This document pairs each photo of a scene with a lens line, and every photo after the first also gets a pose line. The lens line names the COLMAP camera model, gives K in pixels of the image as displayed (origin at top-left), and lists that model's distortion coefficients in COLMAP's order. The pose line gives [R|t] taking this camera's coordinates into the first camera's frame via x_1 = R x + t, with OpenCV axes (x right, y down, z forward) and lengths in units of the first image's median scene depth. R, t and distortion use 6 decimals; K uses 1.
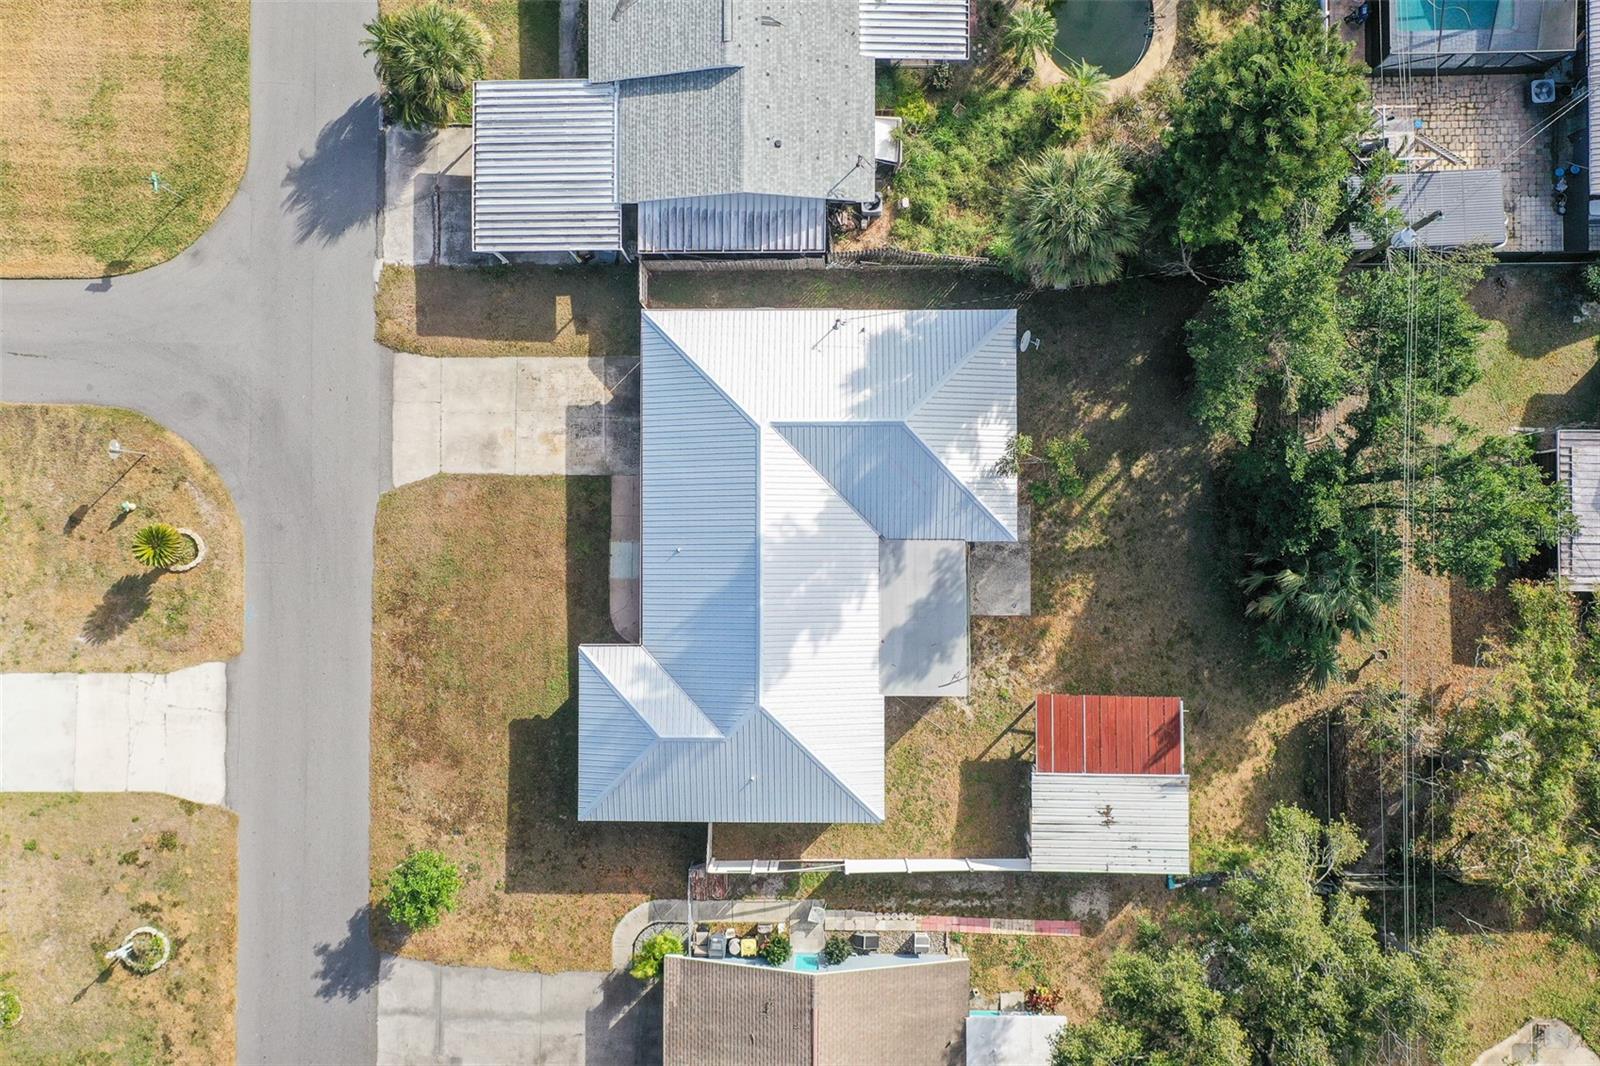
lens RADIAL K [[1269.0, 0, 800.0], [0, 1269.0, 533.0], [0, 0, 1]] dist [-0.010526, -0.006398]
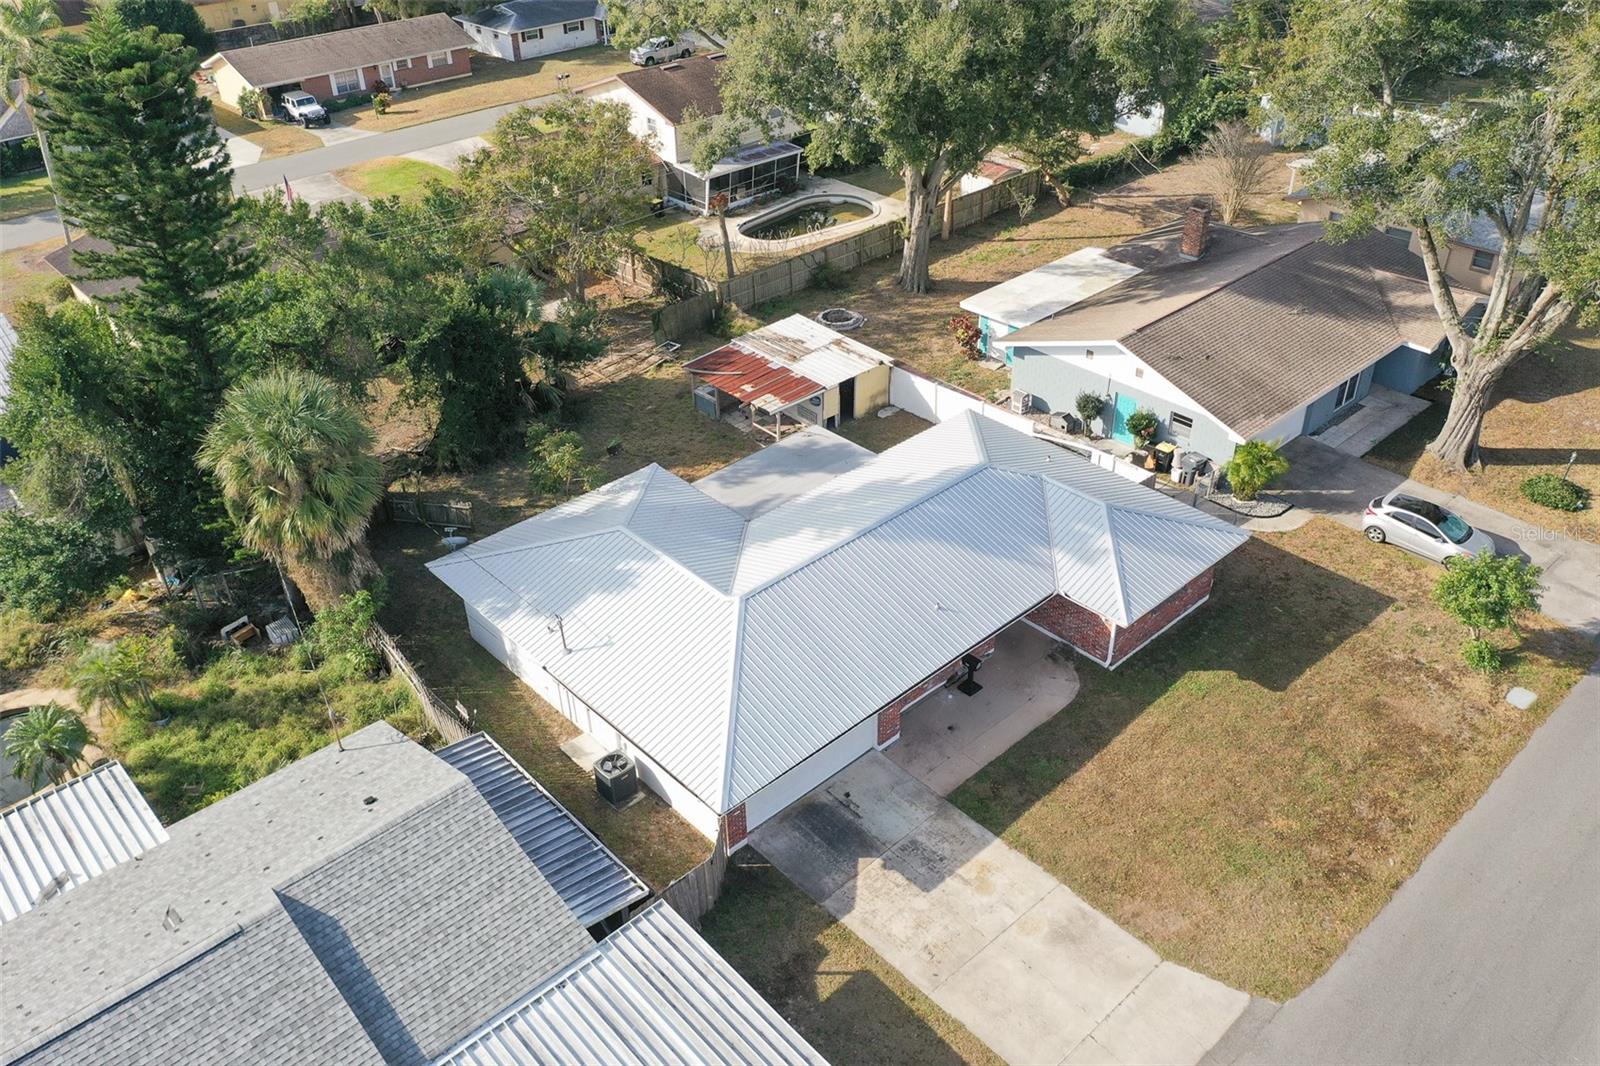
lens RADIAL K [[1231.9, 0, 800.0], [0, 1231.9, 533.0], [0, 0, 1]] dist [-0.003445, -0.001368]
pose [[-0.673691, -0.377754, 0.635171, -0.456749], [0.738418, -0.378560, 0.558059, -0.409472], [0.029641, 0.844981, 0.533974, 0.538963]]
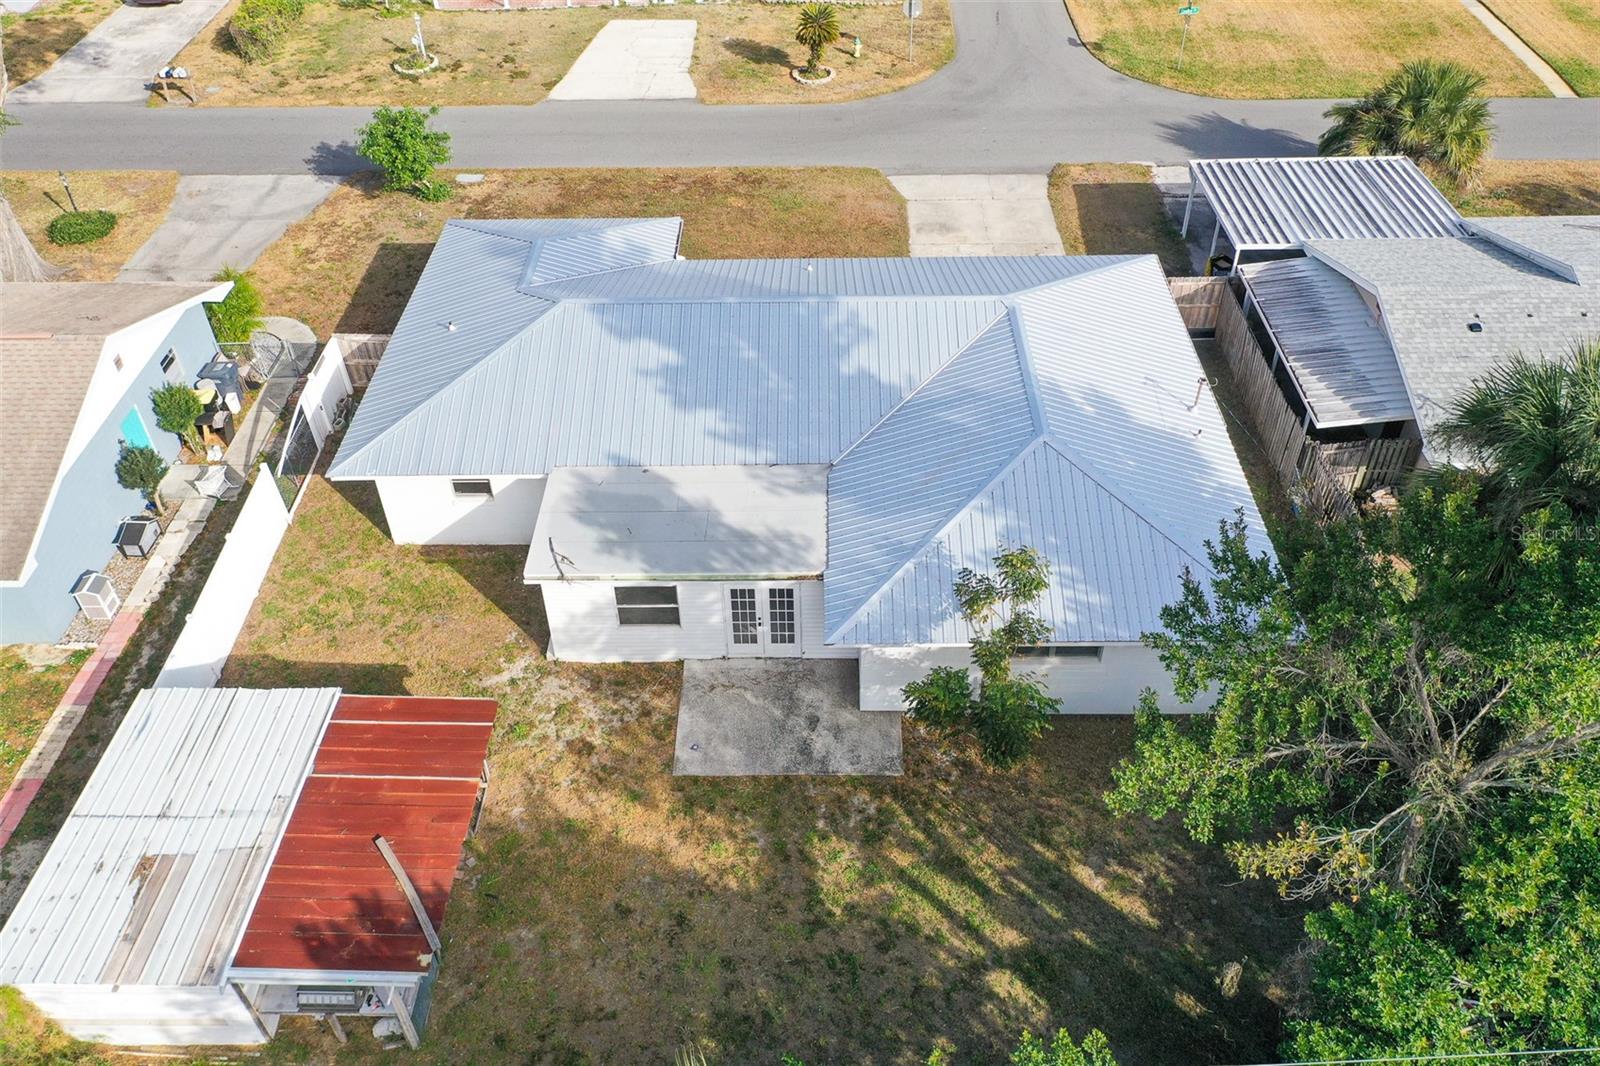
lens RADIAL K [[1269.0, 0, 800.0], [0, 1269.0, 533.0], [0, 0, 1]] dist [-0.010526, -0.006398]
pose [[-0.009360, 0.673531, -0.739100, 0.470655], [-0.999423, 0.017826, 0.028902, 0.001841], [0.032642, 0.738944, 0.672975, 0.609788]]
